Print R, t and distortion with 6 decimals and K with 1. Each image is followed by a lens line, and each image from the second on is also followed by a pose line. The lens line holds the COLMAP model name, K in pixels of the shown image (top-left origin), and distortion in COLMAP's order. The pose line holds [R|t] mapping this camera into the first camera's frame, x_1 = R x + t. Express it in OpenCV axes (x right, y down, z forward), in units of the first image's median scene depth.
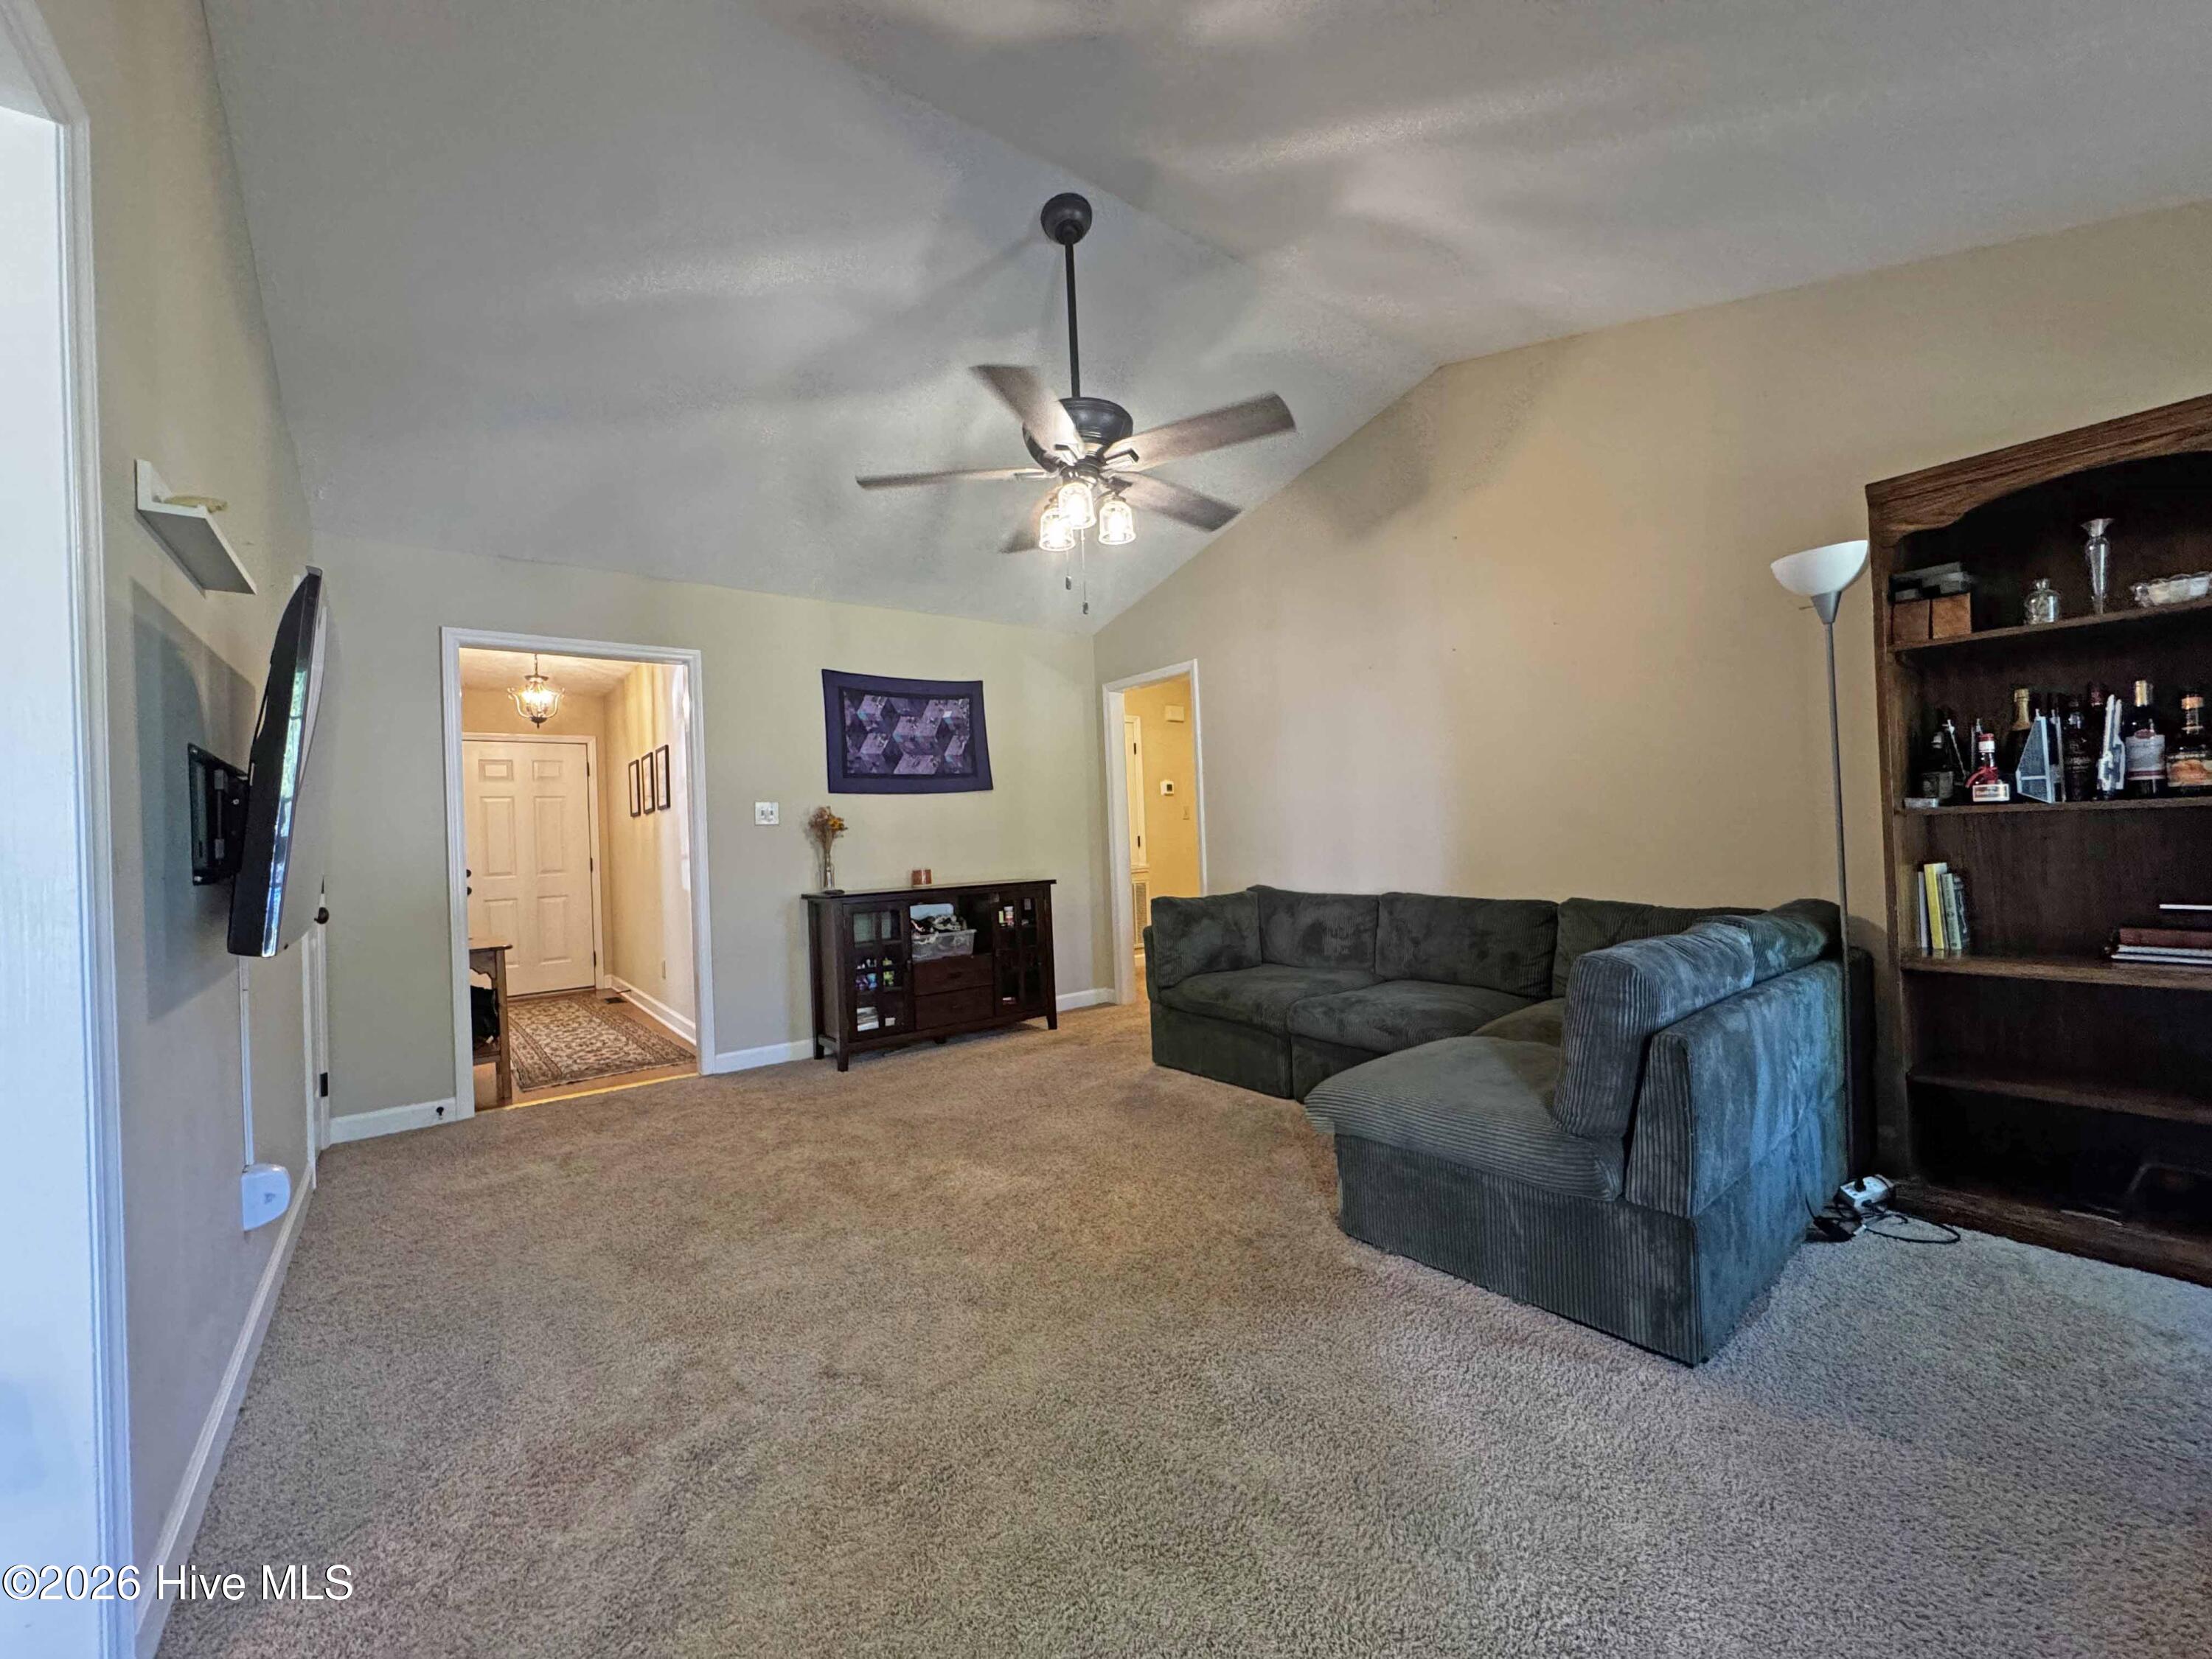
lens RADIAL K [[886.3, 0, 1108.2], [0, 886.3, 824.0], [0, 0, 1]] dist [0.000174, -0.000581]
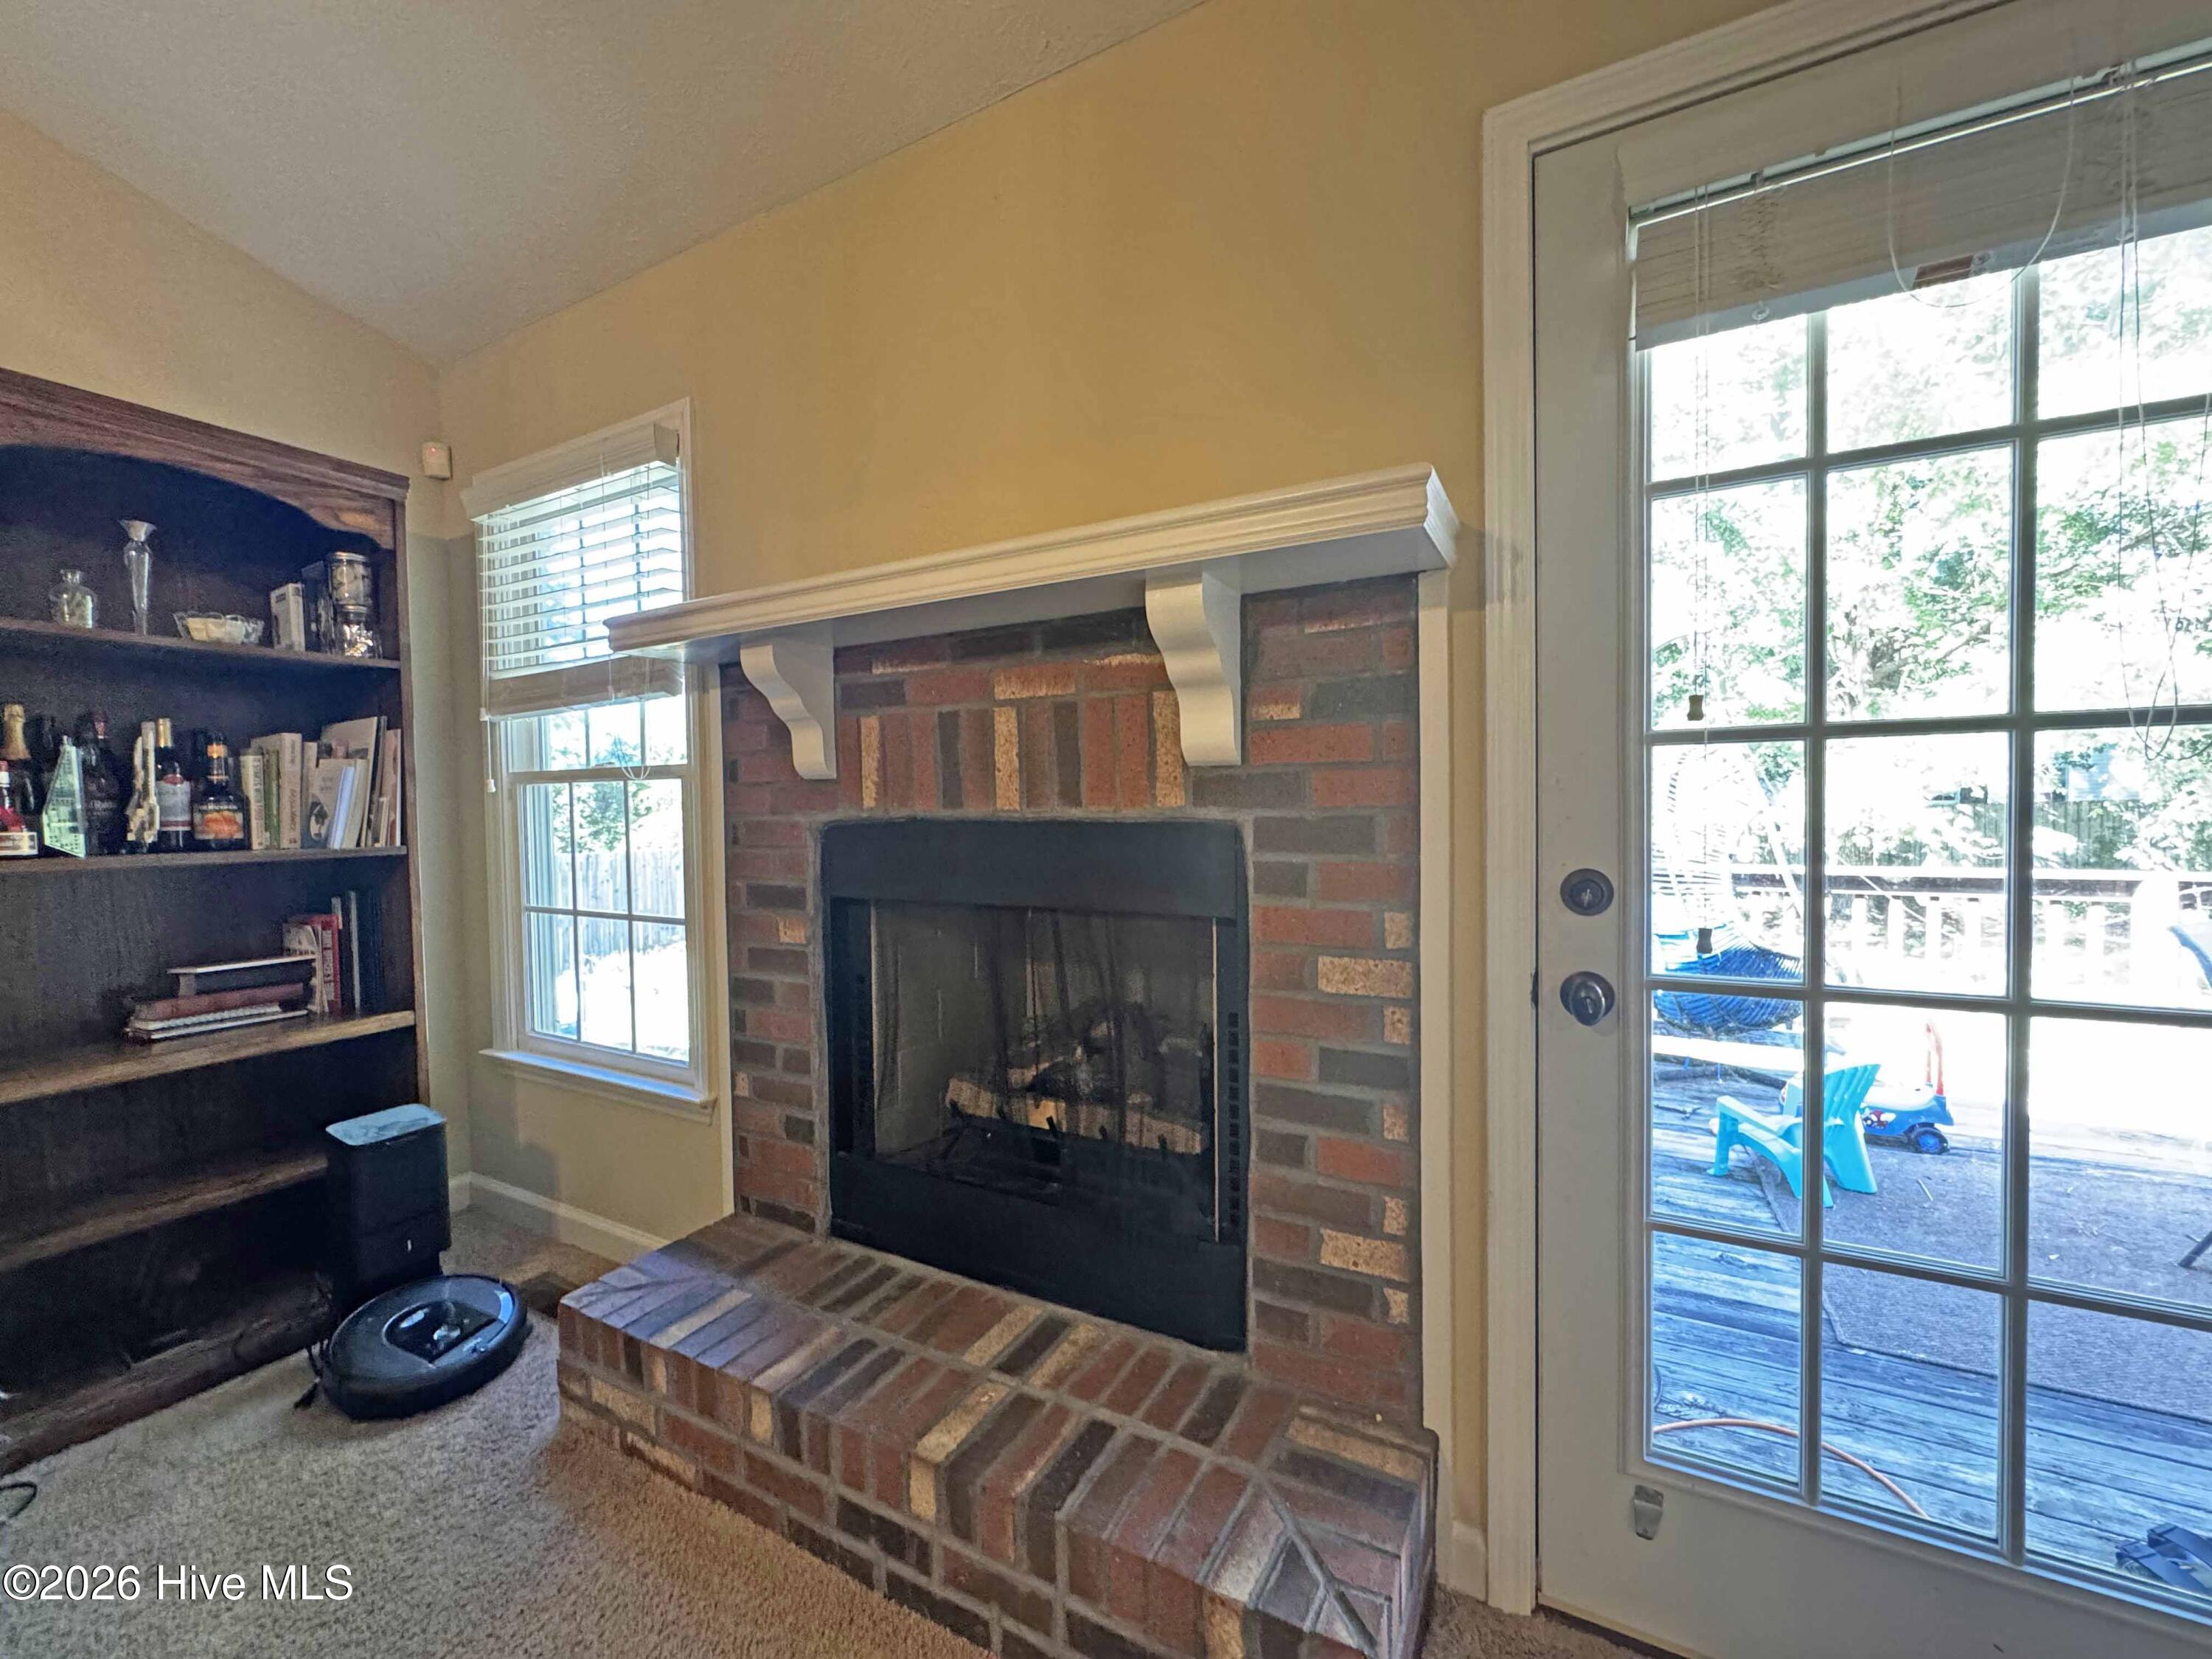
lens RADIAL K [[886.3, 0, 1098.6], [0, 886.3, 831.9], [0, 0, 1]] dist [0.000174, -0.000581]
pose [[-0.397301, 0.018083, 0.917510, -0.016825], [0.017816, 0.999769, -0.011990, -0.021736], [-0.917515, 0.011583, -0.397531, 0.499657]]
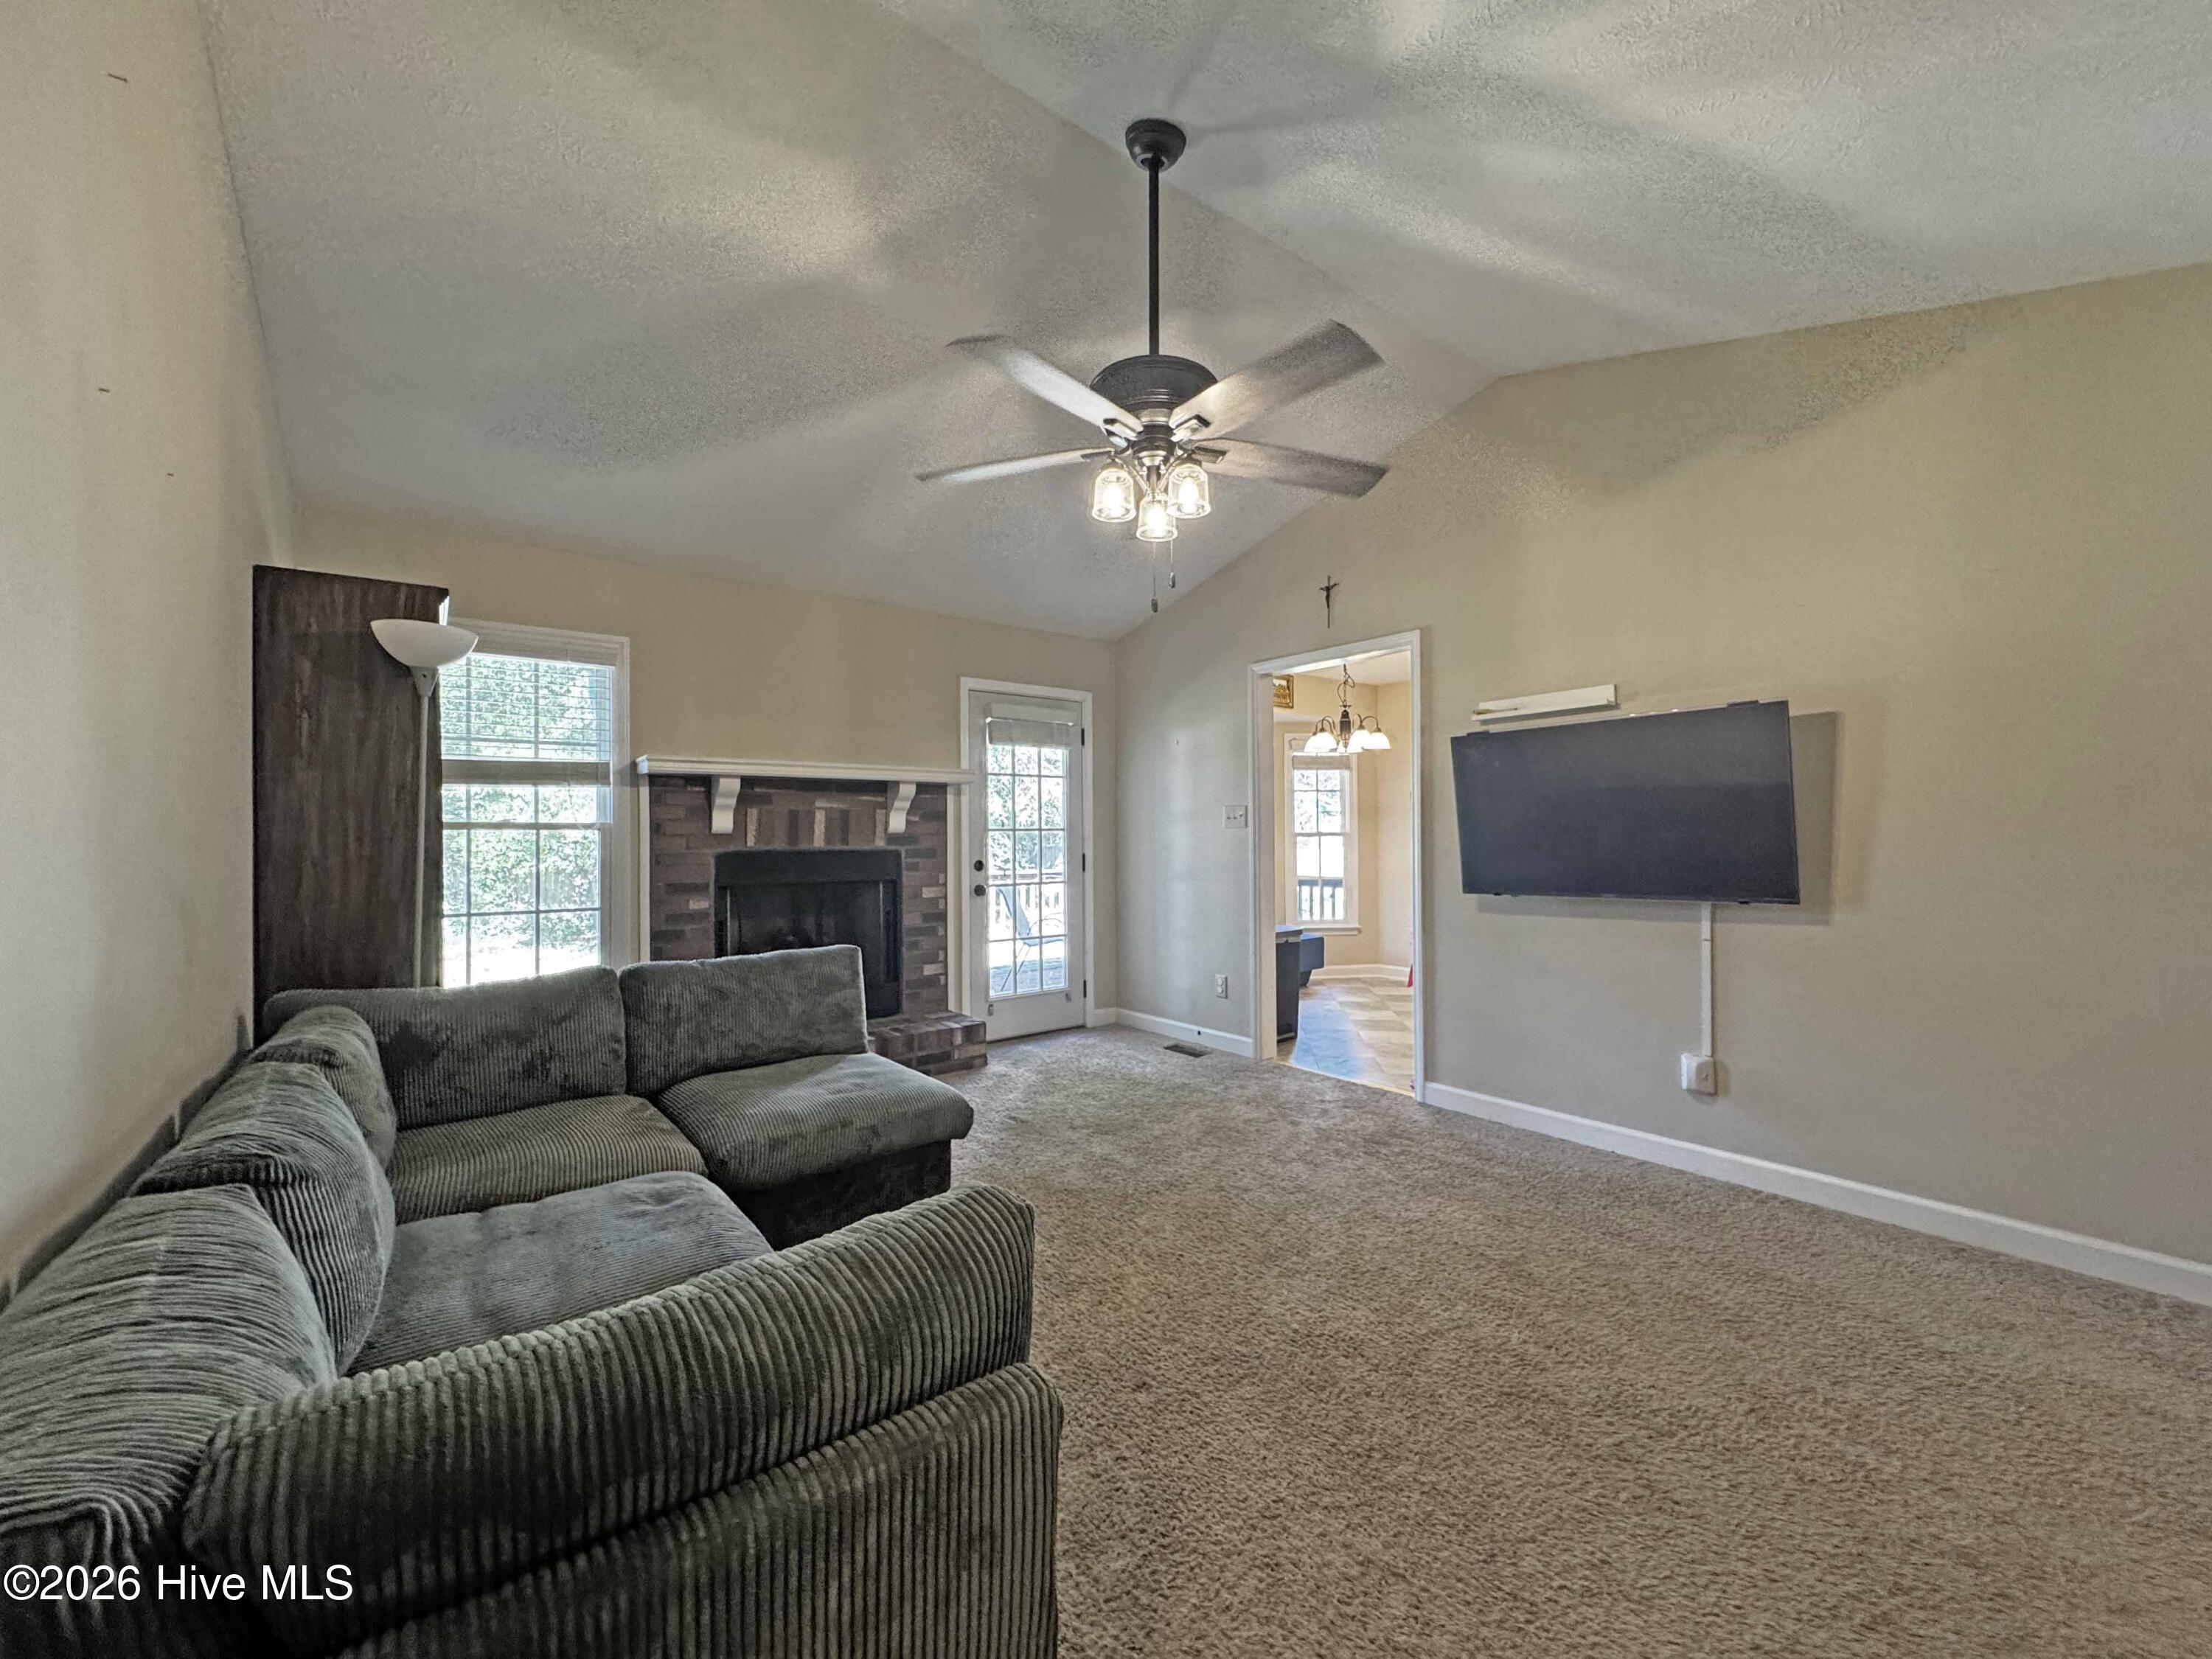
lens RADIAL K [[886.3, 0, 1107.9], [0, 886.3, 828.6], [0, 0, 1]] dist [0.000174, -0.000581]
pose [[-0.998820, 0.047685, -0.009169, 0.046920], [0.047895, 0.998558, -0.024258, -0.010837], [0.007999, -0.024669, -0.999664, 2.320908]]
